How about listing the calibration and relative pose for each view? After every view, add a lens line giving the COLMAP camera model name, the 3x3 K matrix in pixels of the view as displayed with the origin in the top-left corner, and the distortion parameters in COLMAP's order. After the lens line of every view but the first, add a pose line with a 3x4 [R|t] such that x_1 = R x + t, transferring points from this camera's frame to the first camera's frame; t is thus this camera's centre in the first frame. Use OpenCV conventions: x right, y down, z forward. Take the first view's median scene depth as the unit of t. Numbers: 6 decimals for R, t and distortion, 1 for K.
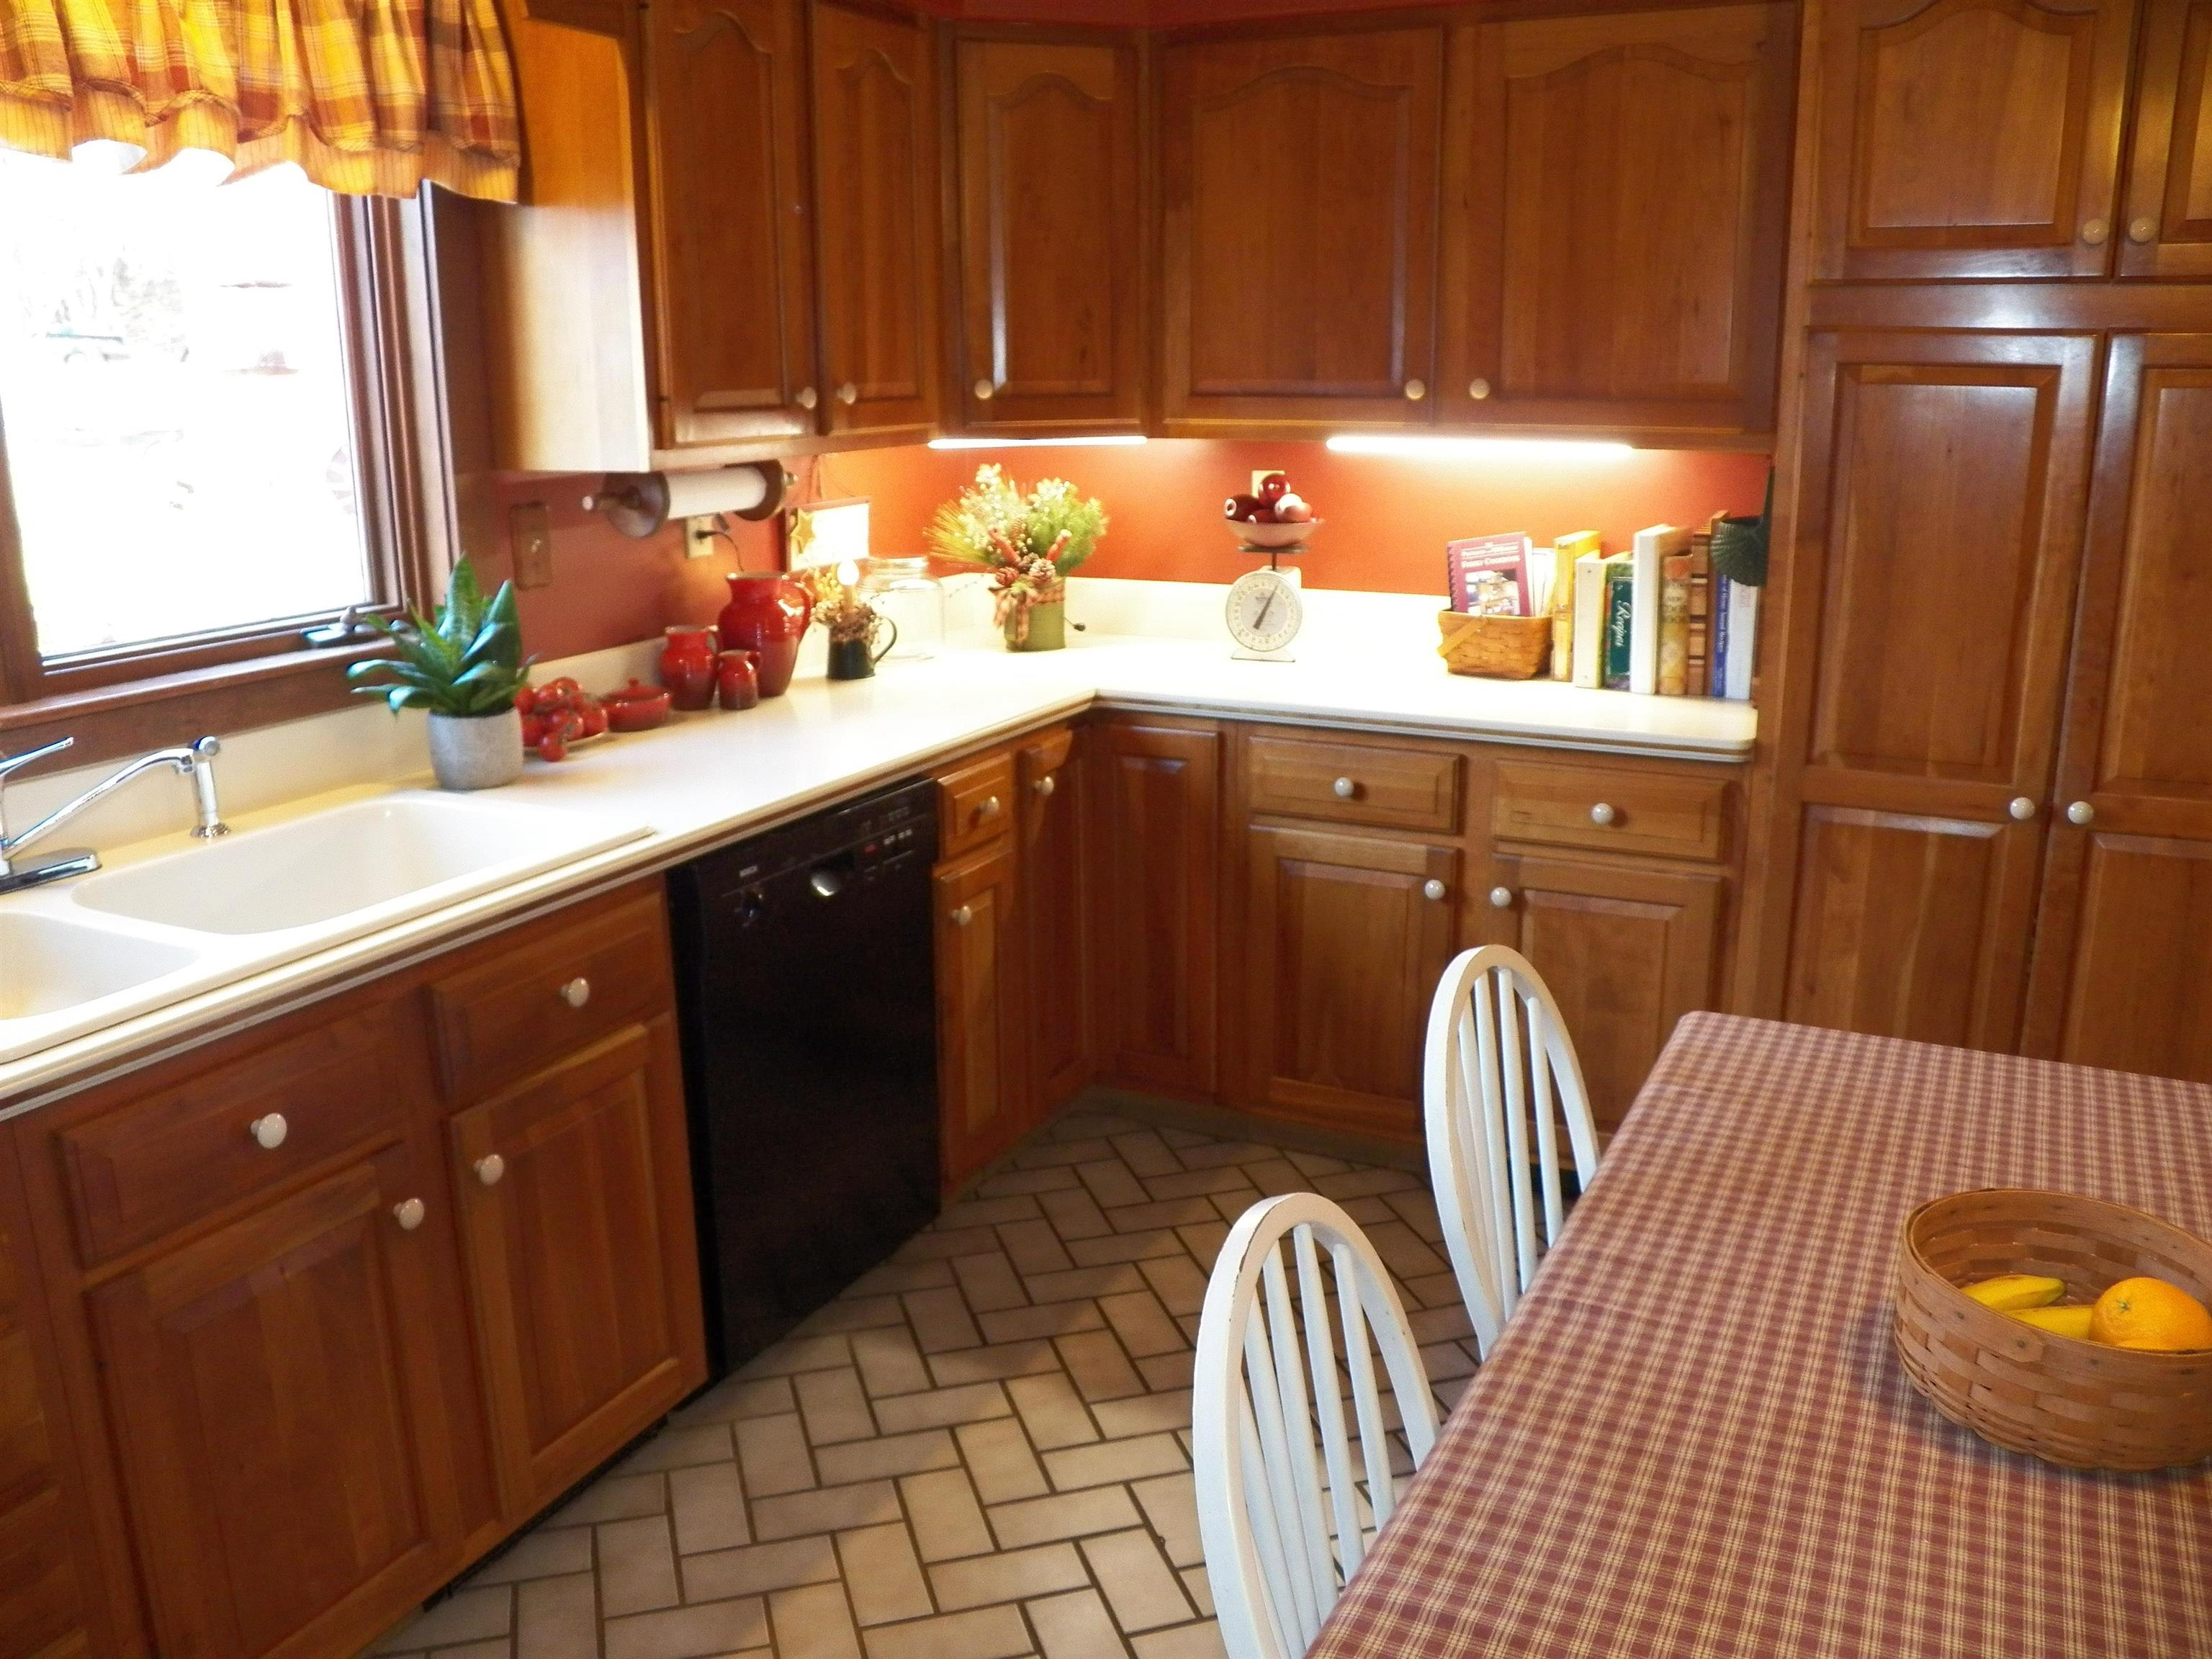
lens RADIAL K [[1814.0, 0, 1106.0], [0, 1814.0, 829.5], [0, 0, 1]] dist [-0.151277, 0.132639]
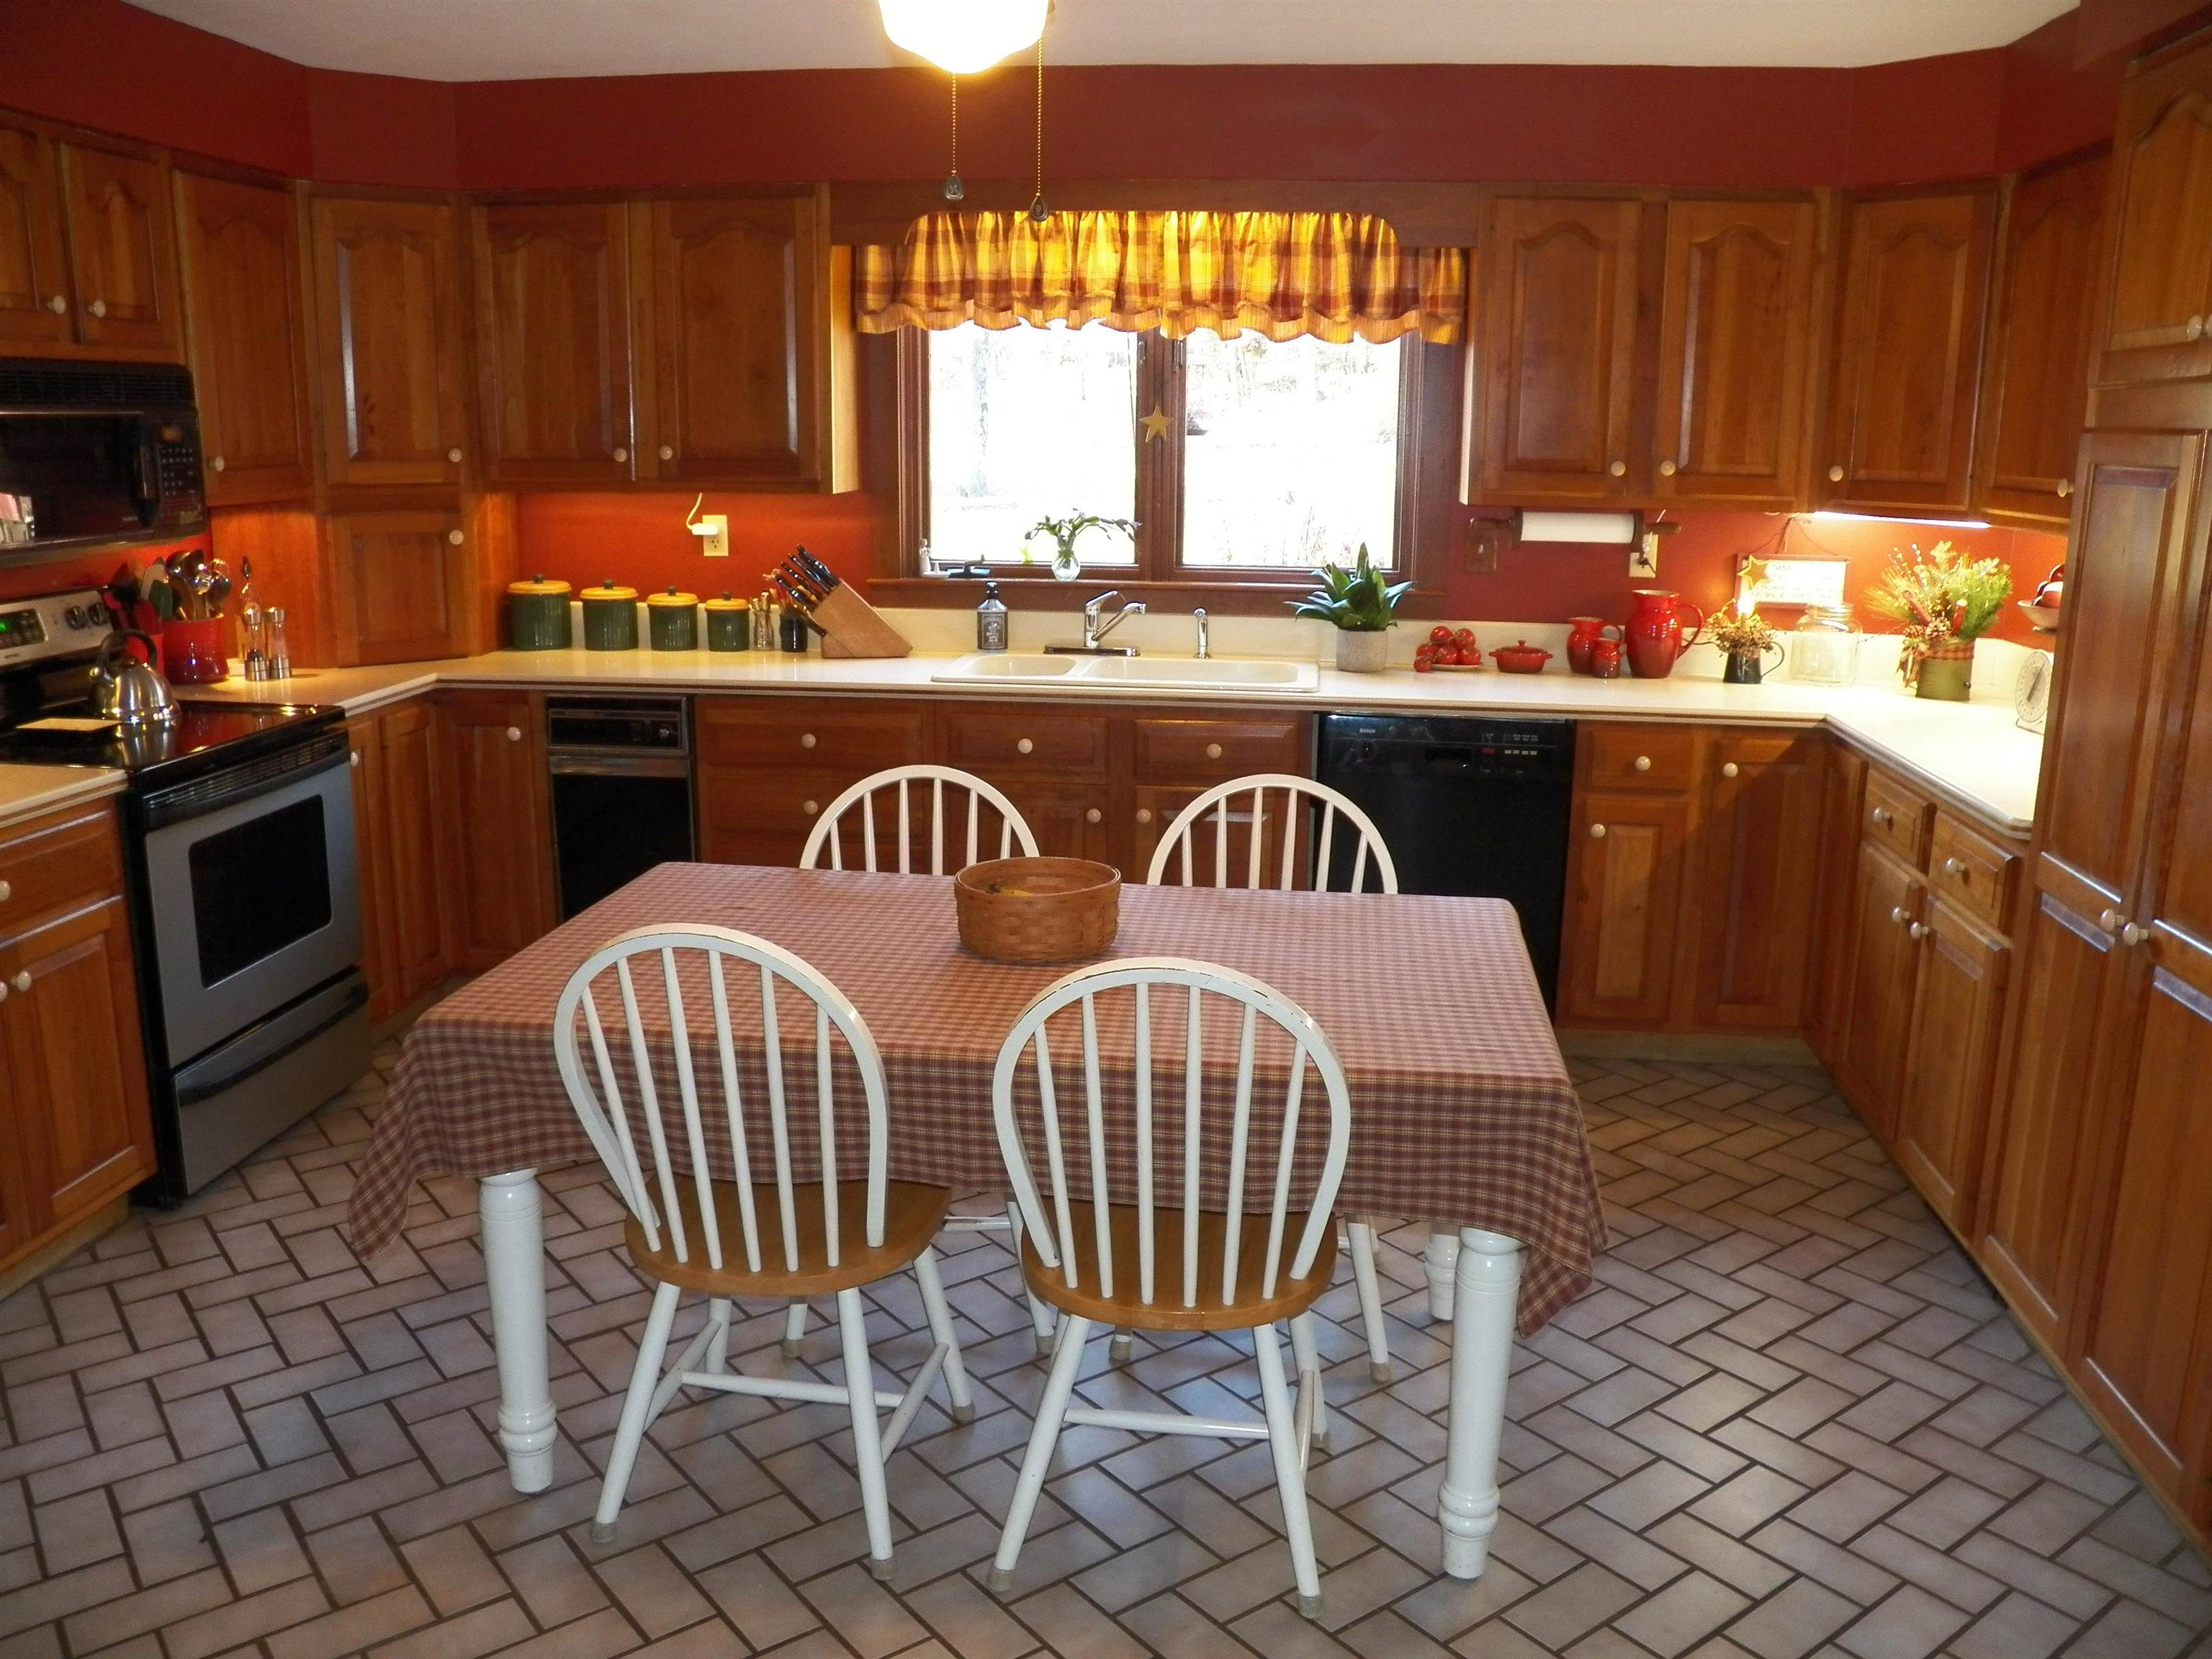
lens RADIAL K [[1814.0, 0, 1106.0], [0, 1814.0, 829.5], [0, 0, 1]] dist [-0.151277, 0.132639]
pose [[0.342346, 0.216365, -0.914322, 1.125211], [-0.249570, 0.959108, 0.133517, -0.046842], [0.905822, 0.182479, 0.382345, 0.108687]]
